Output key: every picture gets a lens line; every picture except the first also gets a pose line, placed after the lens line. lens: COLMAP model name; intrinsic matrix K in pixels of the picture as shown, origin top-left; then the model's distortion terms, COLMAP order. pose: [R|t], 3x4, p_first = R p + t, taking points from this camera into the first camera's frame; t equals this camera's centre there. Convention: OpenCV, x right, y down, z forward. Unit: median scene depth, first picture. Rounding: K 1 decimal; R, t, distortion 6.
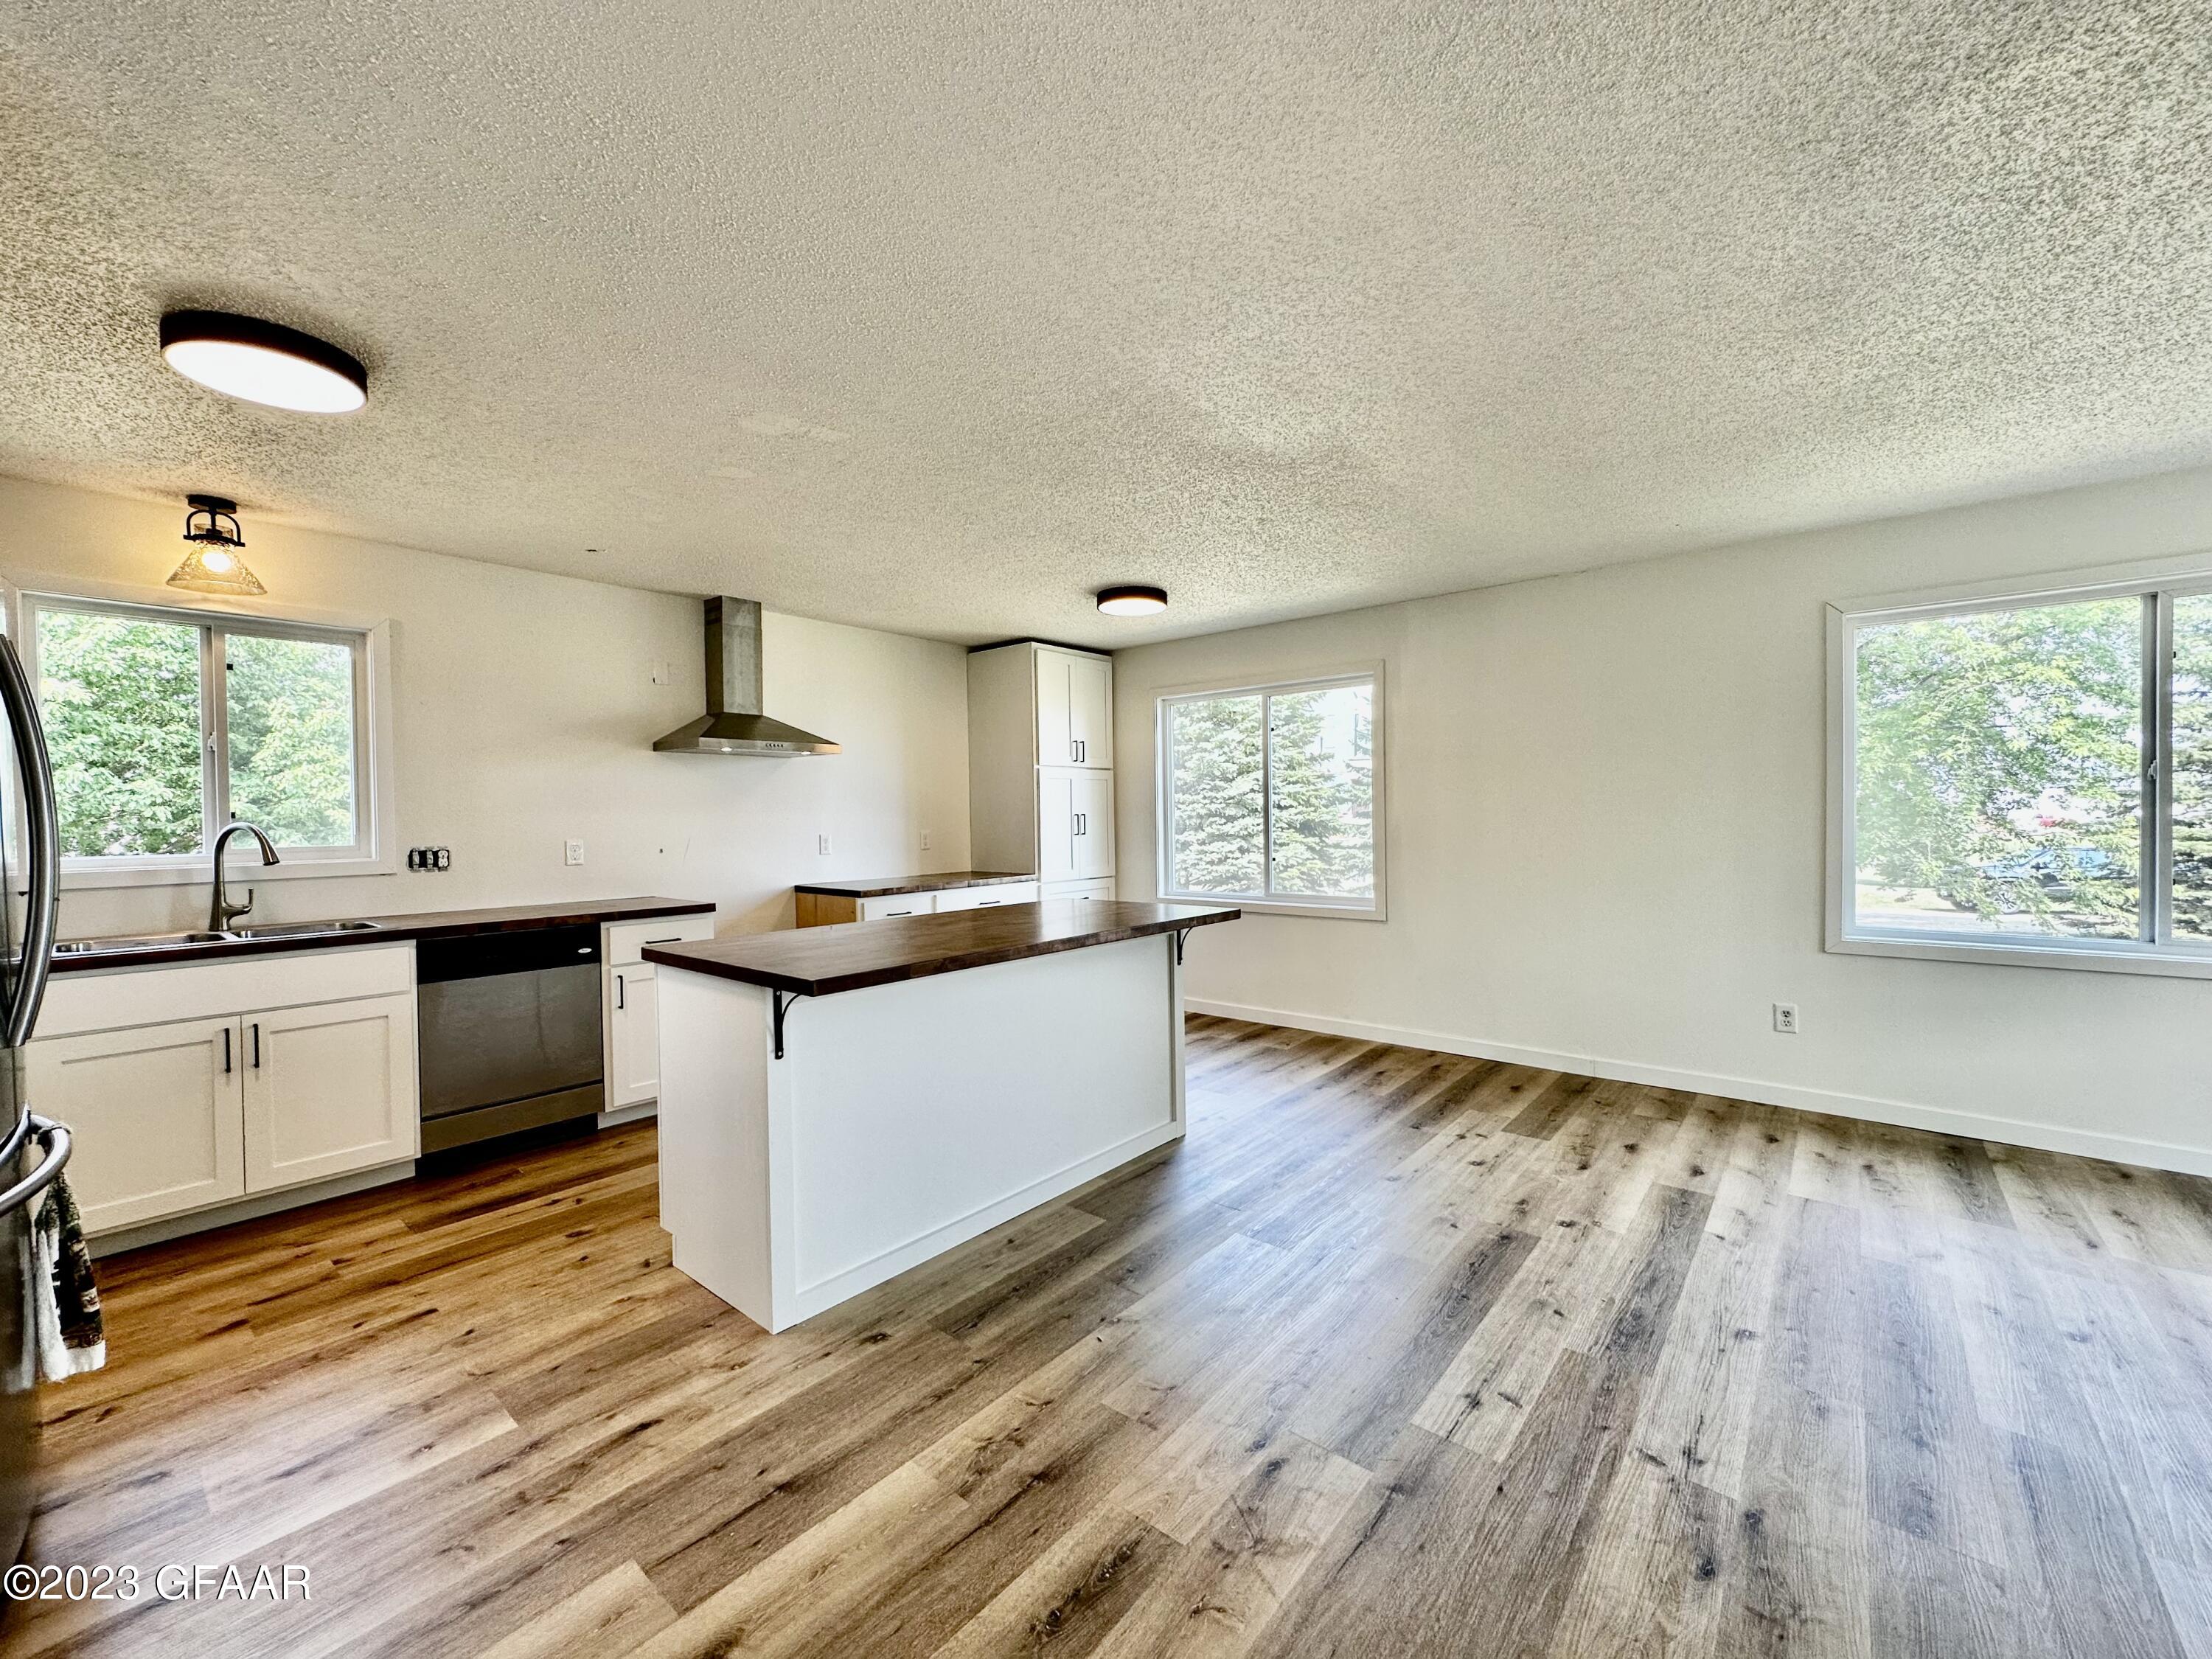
lens RADIAL K [[885.4, 0, 1106.9], [0, 885.4, 826.5], [0, 0, 1]] dist [-0.003057, 0.001076]
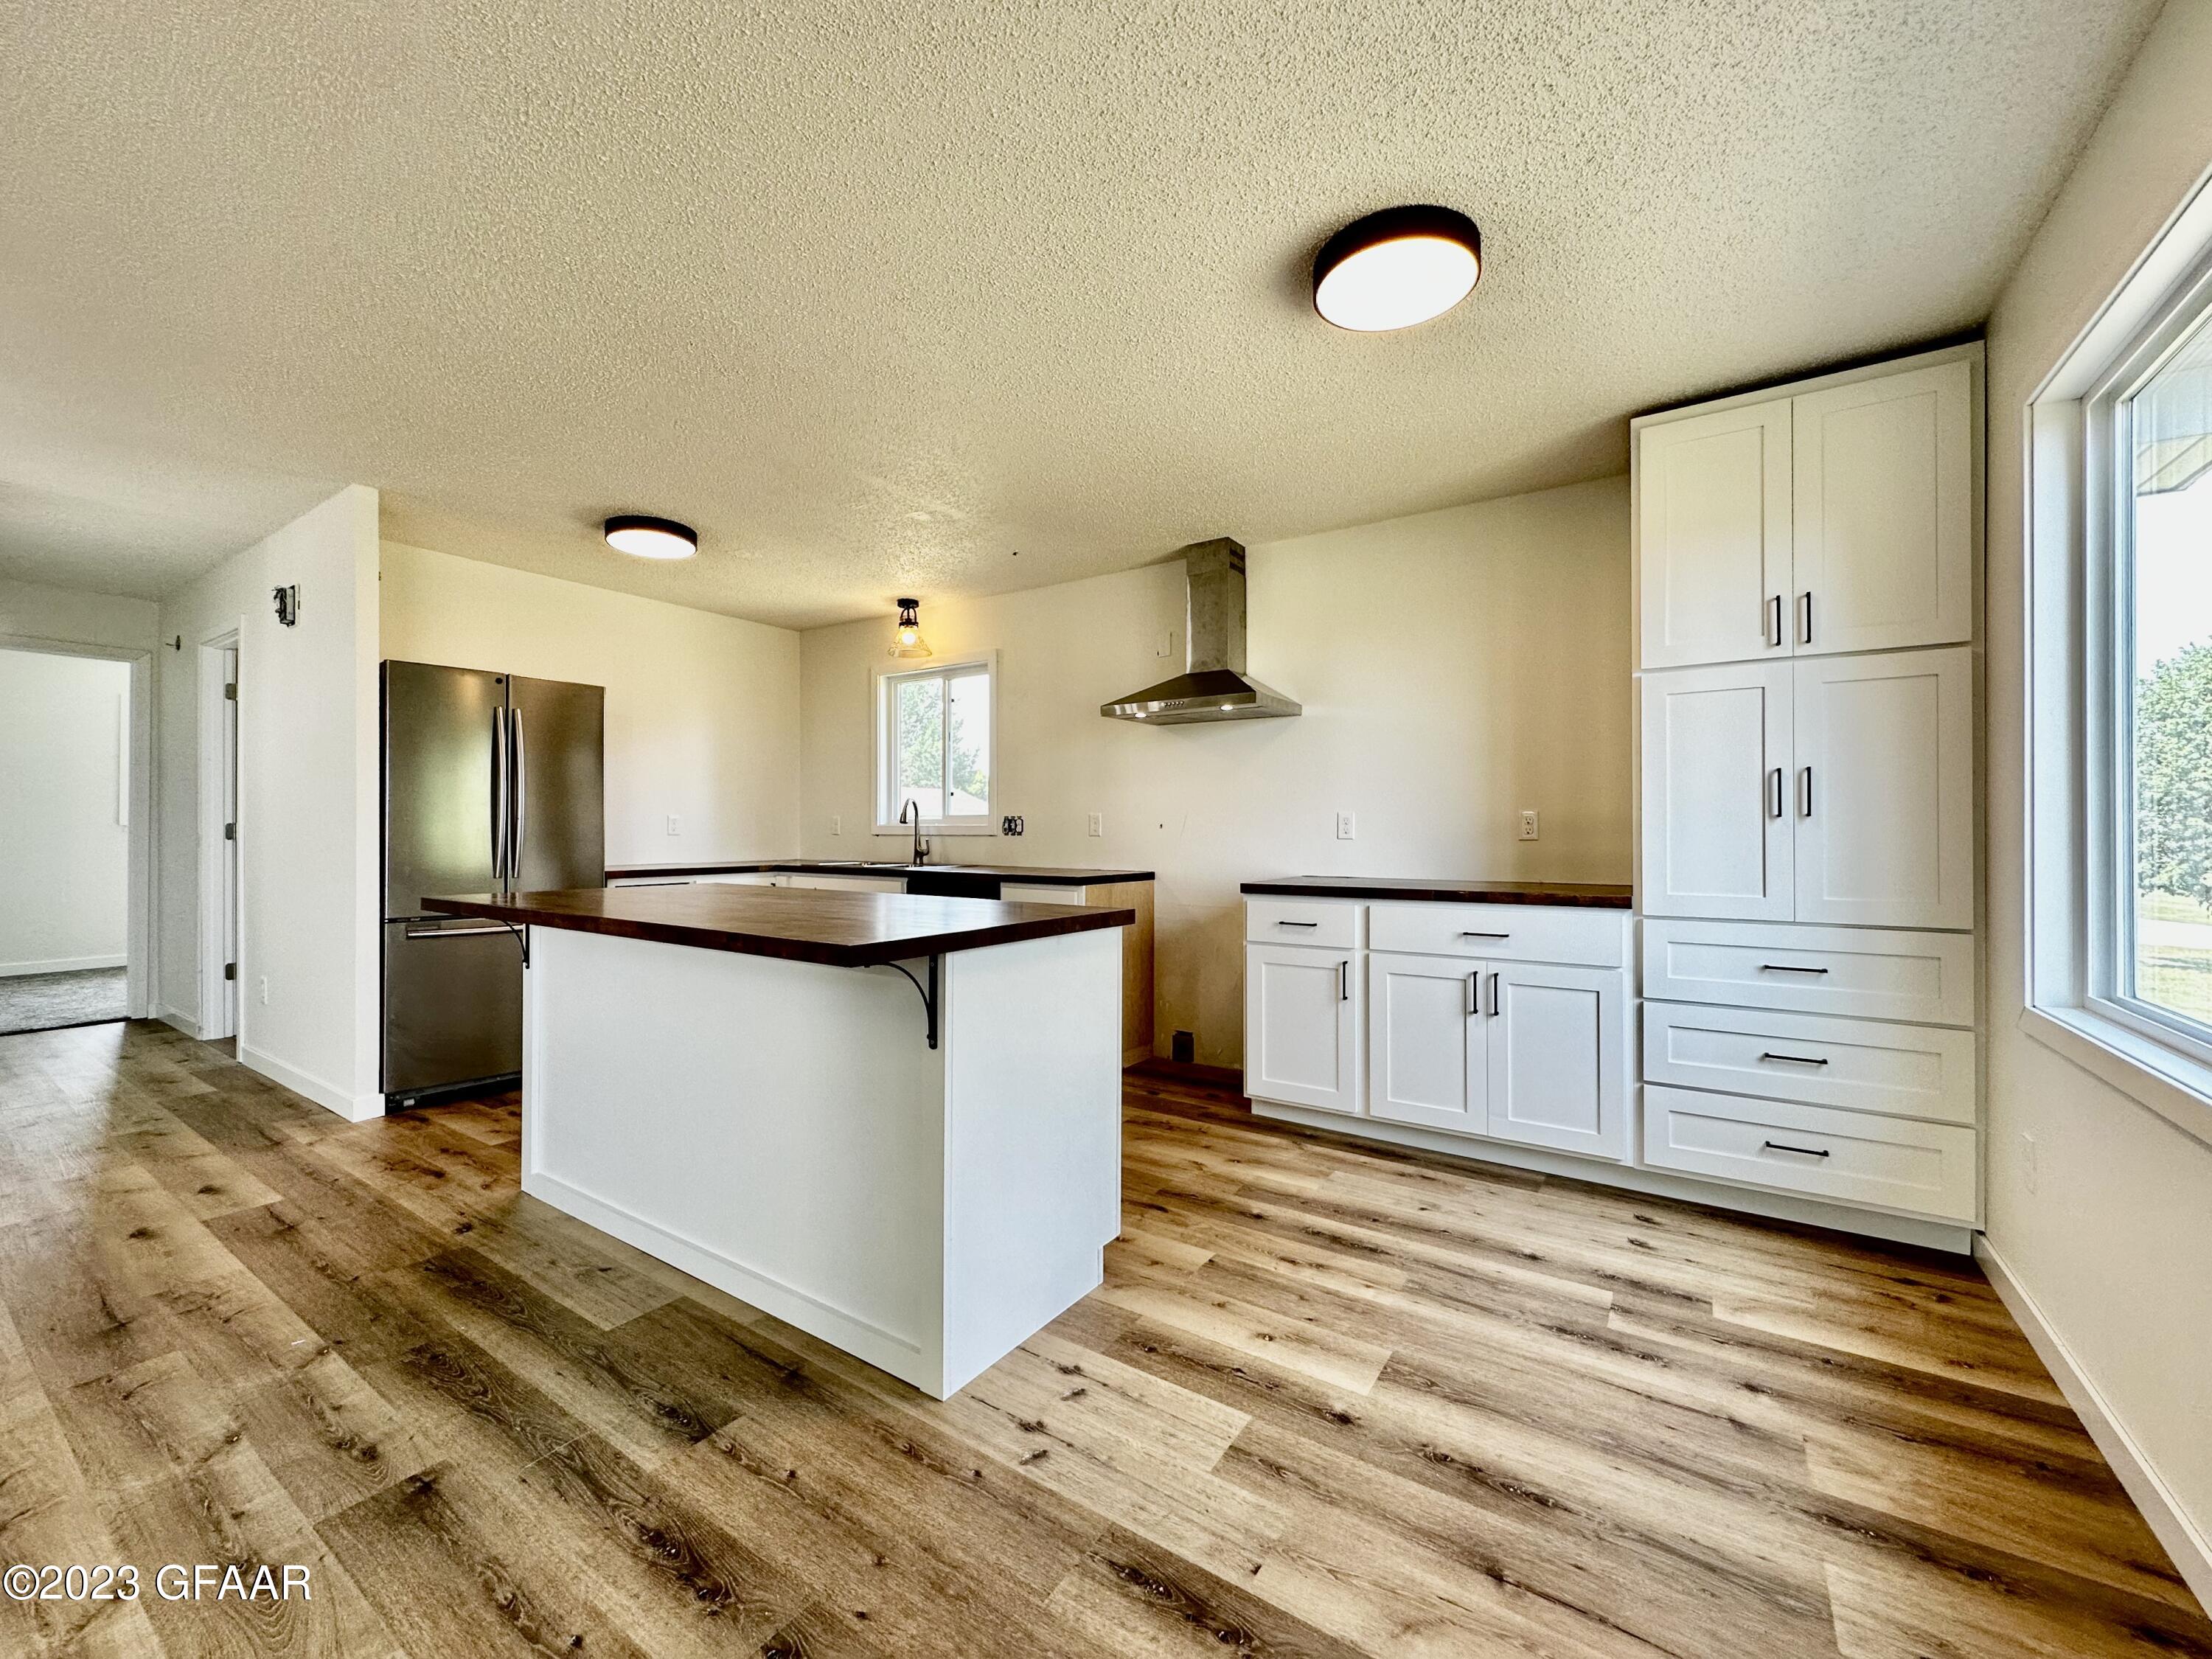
lens RADIAL K [[885.4, 0, 1104.5], [0, 885.4, 828.5], [0, 0, 1]] dist [-0.003057, 0.001076]
pose [[0.108837, 0.012241, -0.993984, 0.802394], [-0.018725, 0.999772, 0.010262, 0.036116], [0.993883, 0.017496, 0.109041, 1.432014]]
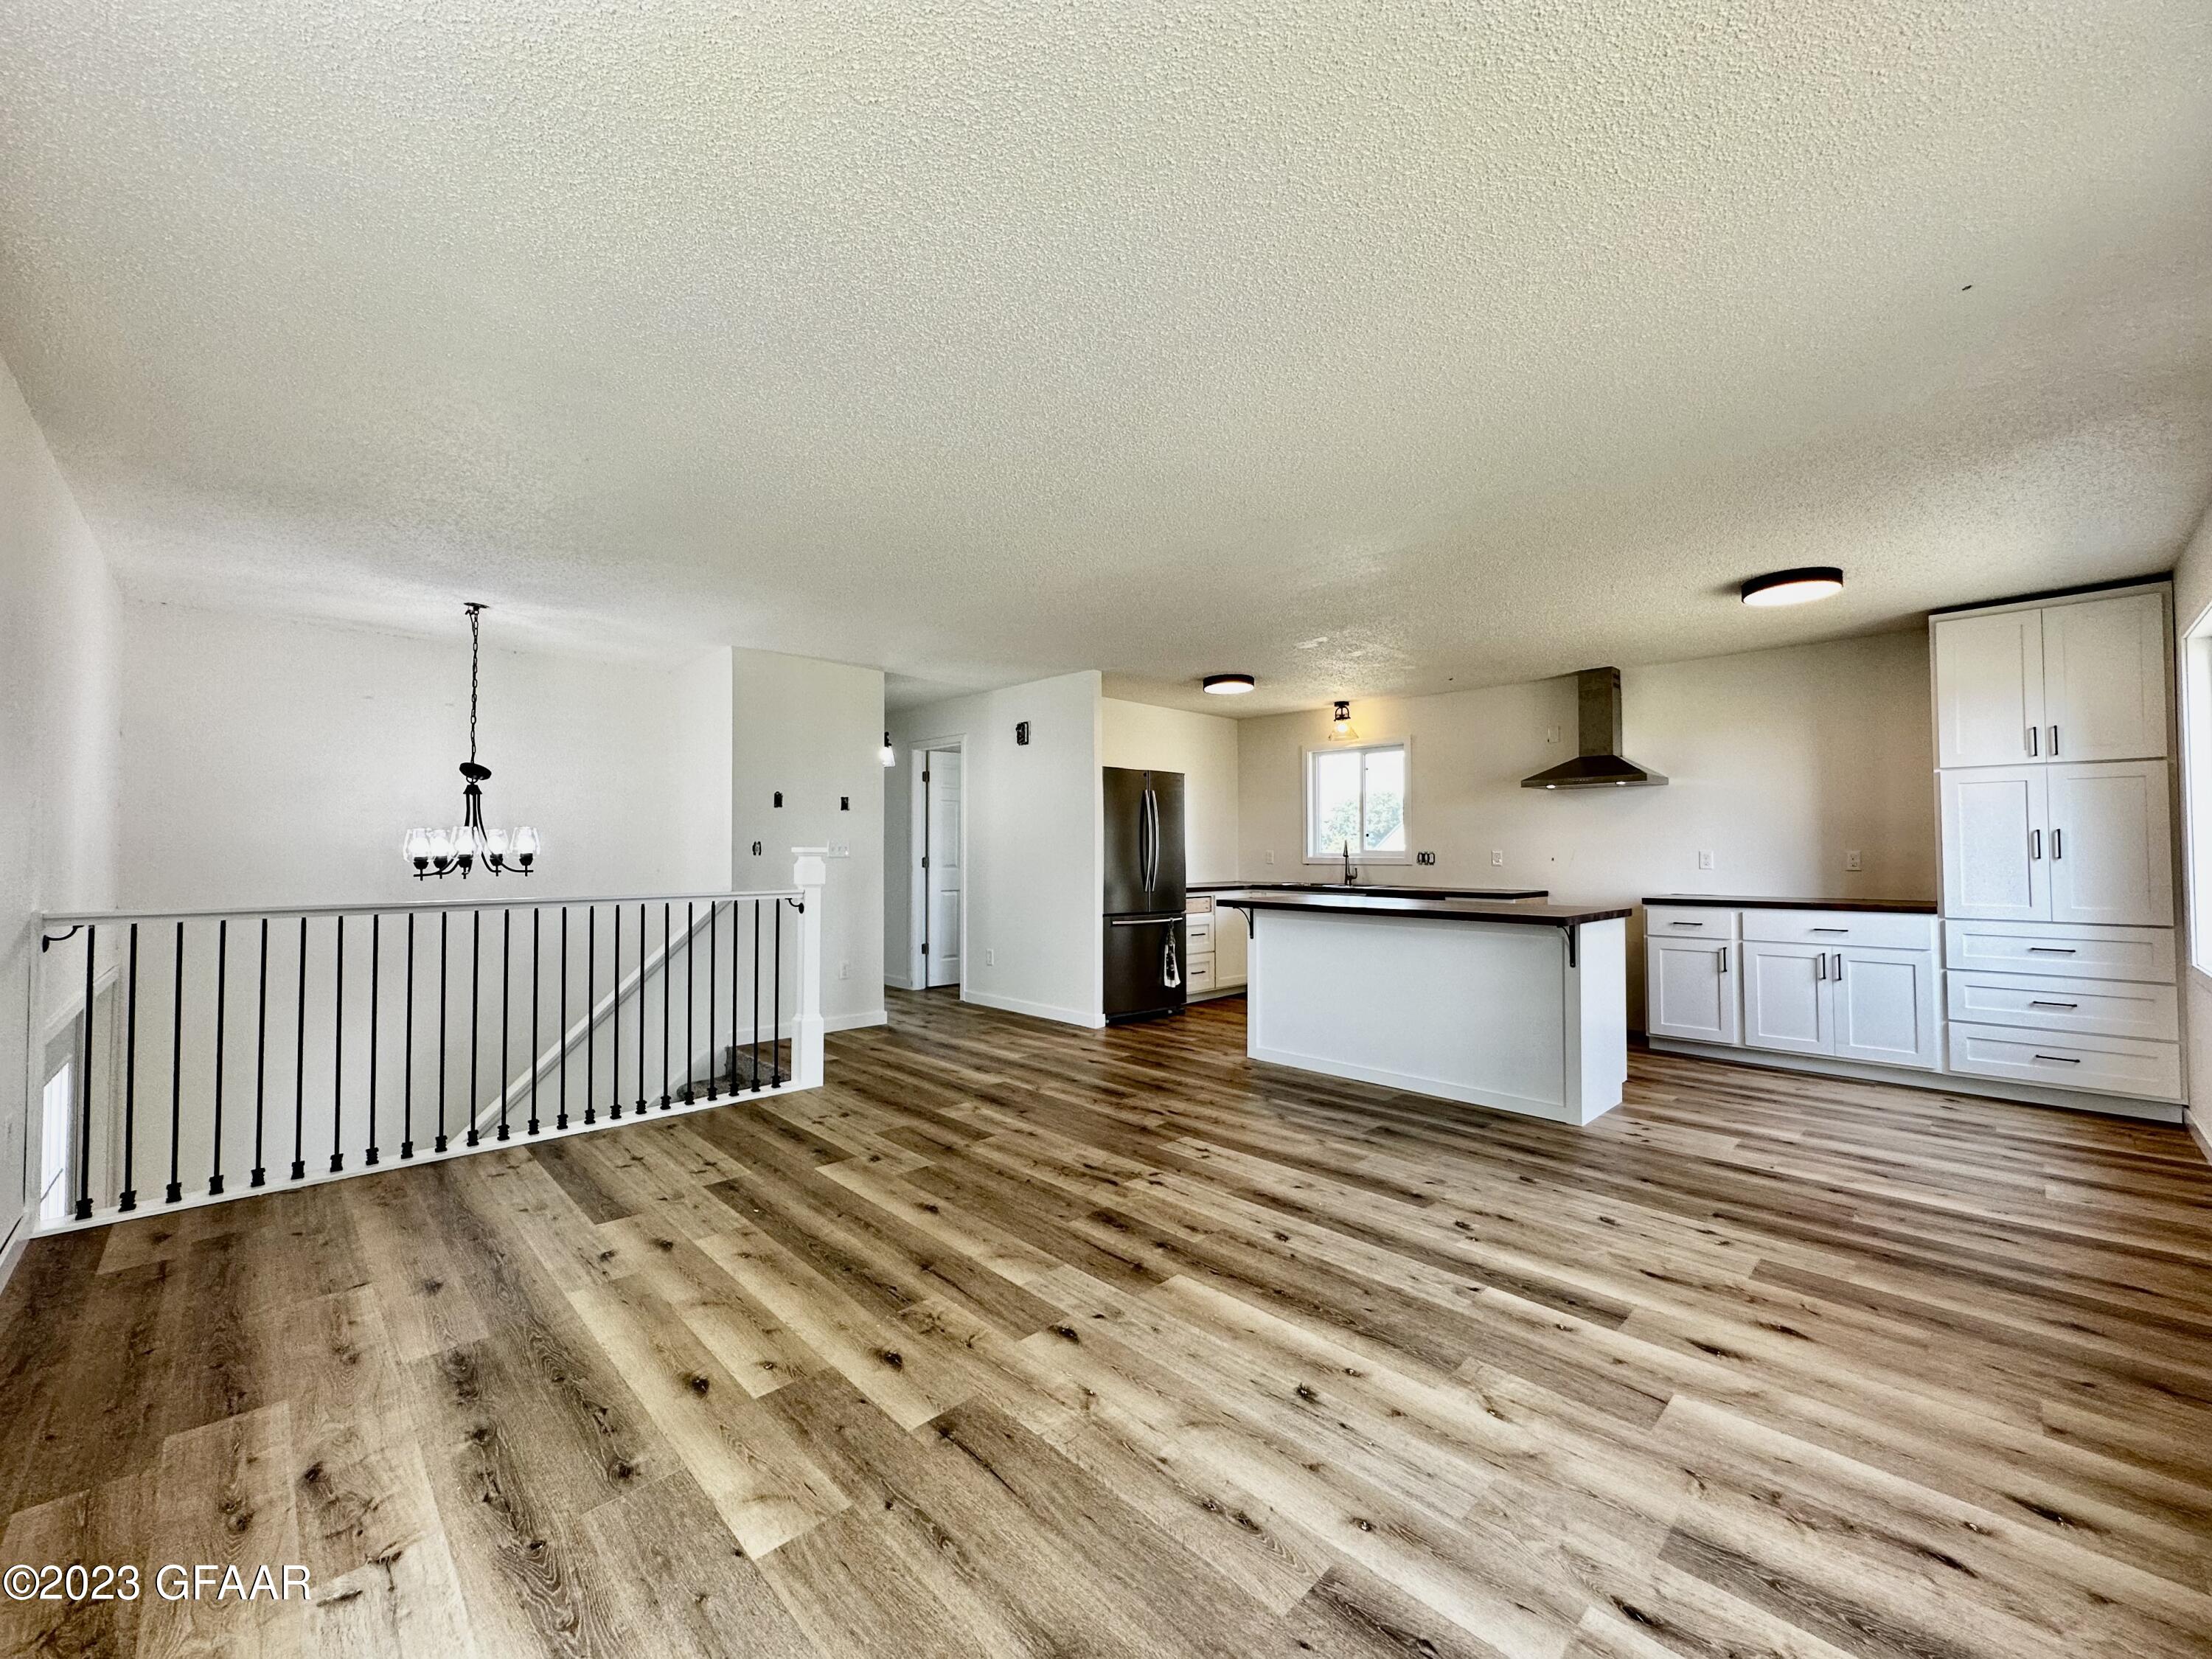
lens RADIAL K [[885.4, 0, 1104.8], [0, 885.4, 828.0], [0, 0, 1]] dist [-0.003057, 0.001076]
pose [[-0.099037, -0.013661, -0.994990, 1.697851], [-0.014290, 0.999822, -0.012305, 0.007957], [0.994981, 0.012999, -0.099215, 0.730111]]
